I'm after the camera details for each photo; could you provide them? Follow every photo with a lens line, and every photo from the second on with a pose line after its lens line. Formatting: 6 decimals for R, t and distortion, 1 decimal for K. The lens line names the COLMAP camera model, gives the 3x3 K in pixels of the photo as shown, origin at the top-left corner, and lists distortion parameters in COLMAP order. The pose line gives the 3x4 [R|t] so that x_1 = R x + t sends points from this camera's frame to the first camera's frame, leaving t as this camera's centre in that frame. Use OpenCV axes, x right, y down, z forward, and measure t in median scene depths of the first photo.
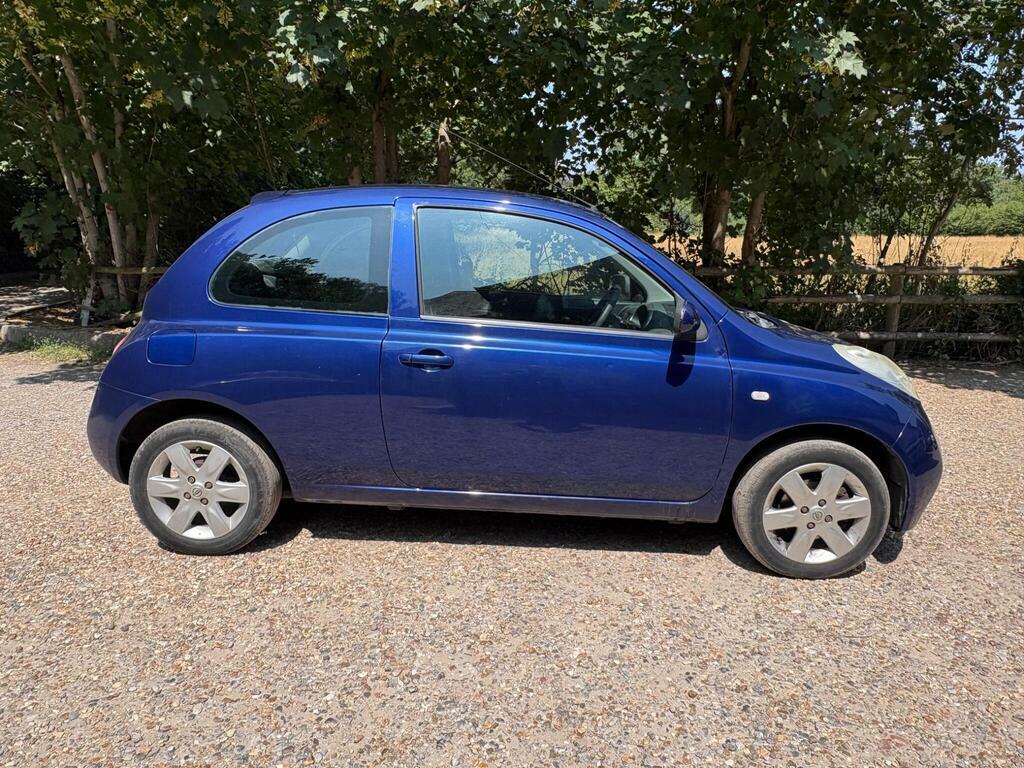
lens RADIAL K [[740.7, 0, 513.5], [0, 740.7, 382.3], [0, 0, 1]] dist [0.001807, 0.001358]
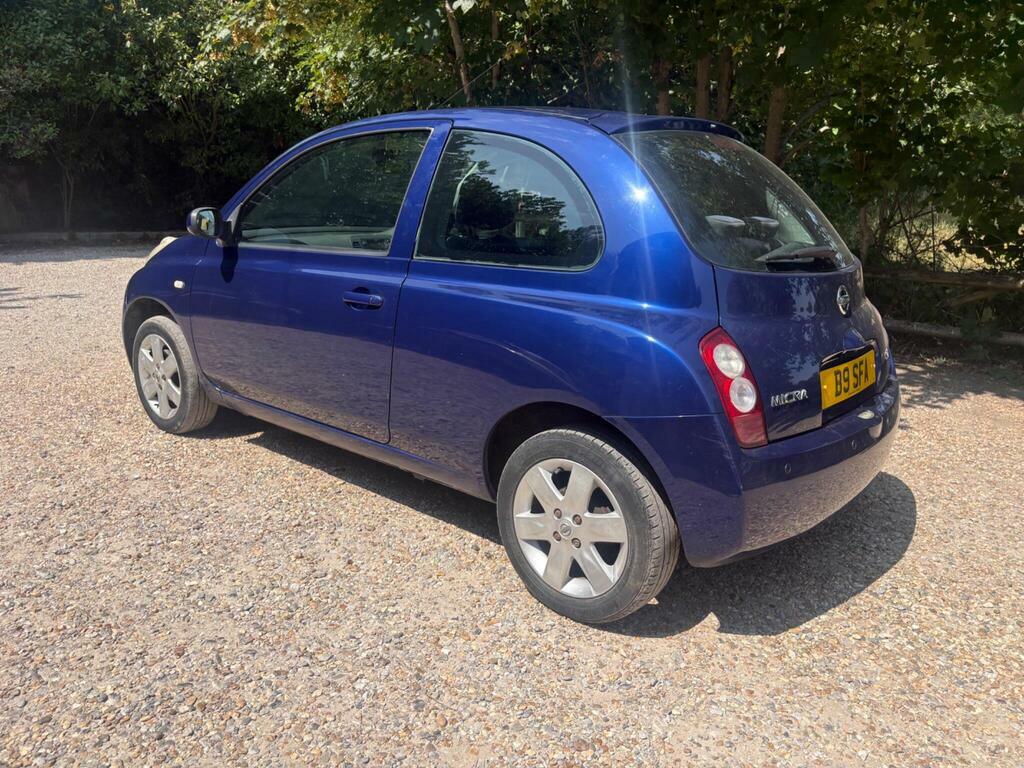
lens RADIAL K [[740.7, 0, 507.6], [0, 740.7, 387.9], [0, 0, 1]] dist [0.001807, 0.001358]
pose [[0.752759, 0.184450, -0.631927, 0.752771], [-0.149741, 0.982756, 0.108479, -0.044844], [0.641040, 0.012967, 0.767398, 0.392203]]
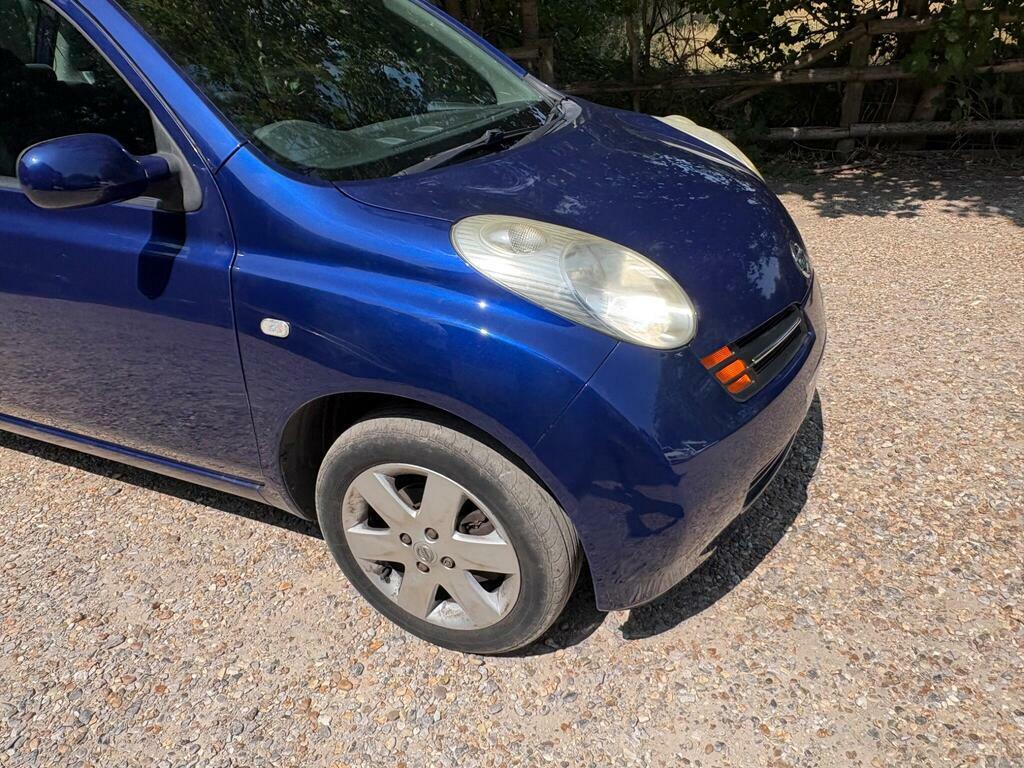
lens RADIAL K [[740.7, 0, 501.0], [0, 740.7, 383.3], [0, 0, 1]] dist [0.001807, 0.001358]
pose [[0.914334, 0.103641, -0.391473, 0.604628], [0.007704, 0.962068, 0.272700, -0.073475], [0.404887, -0.252355, 0.878854, 0.548517]]
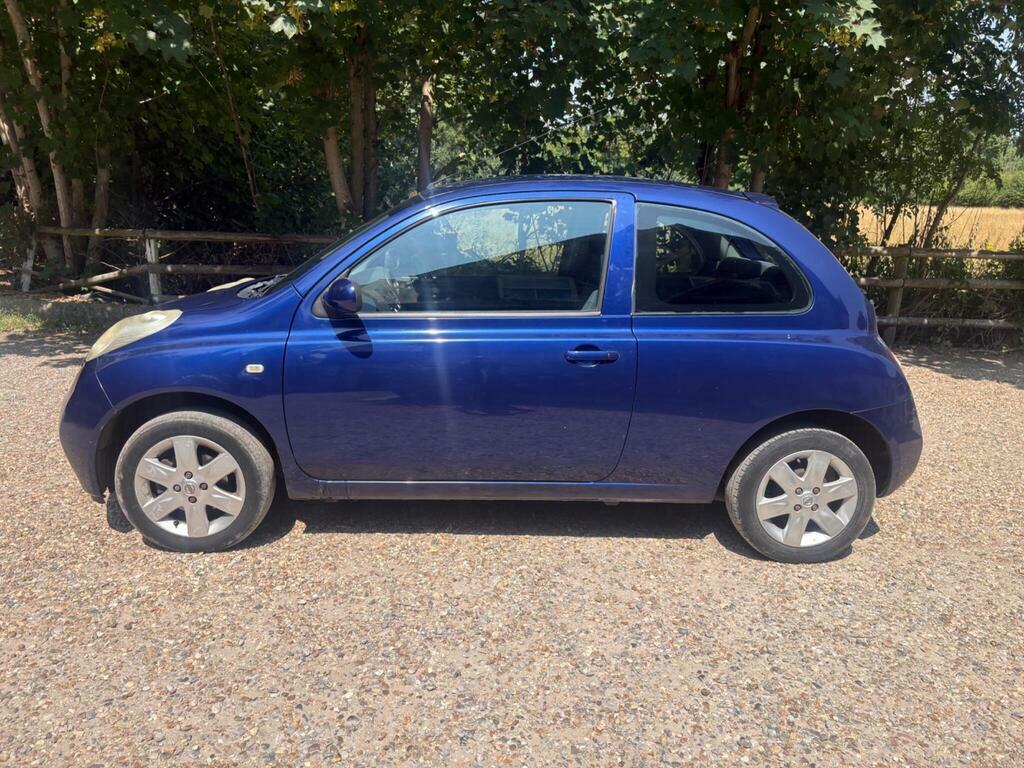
lens RADIAL K [[796.9, 0, 516.4], [0, 796.9, 387.3], [0, 0, 1]] dist [0.060239, -0.070605]
pose [[0.998934, 0.016443, 0.043126, -0.051774], [-0.018199, 0.999008, 0.040646, -0.027608], [-0.042414, -0.041387, 0.998243, -0.054060]]
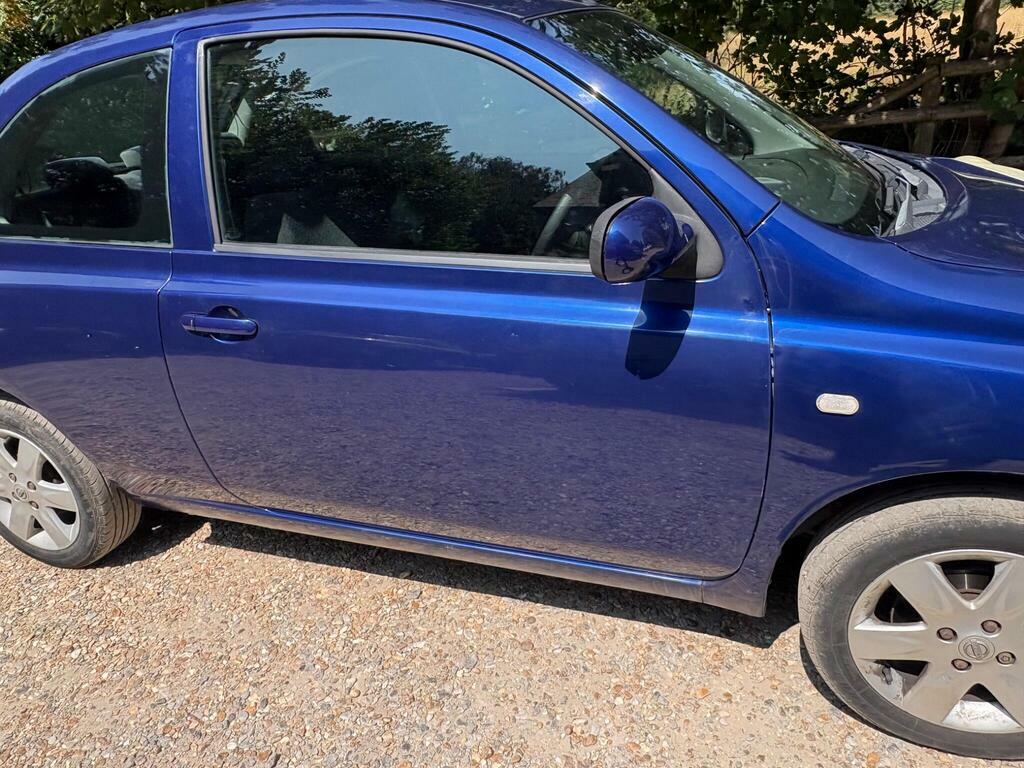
lens RADIAL K [[740.7, 0, 507.0], [0, 740.7, 380.2], [0, 0, 1]] dist [0.001807, 0.001358]
pose [[0.942039, 0.021197, -0.334834, 0.265542], [0.051799, 0.976847, 0.207574, -0.088006], [0.331481, -0.212886, 0.919130, 0.478269]]
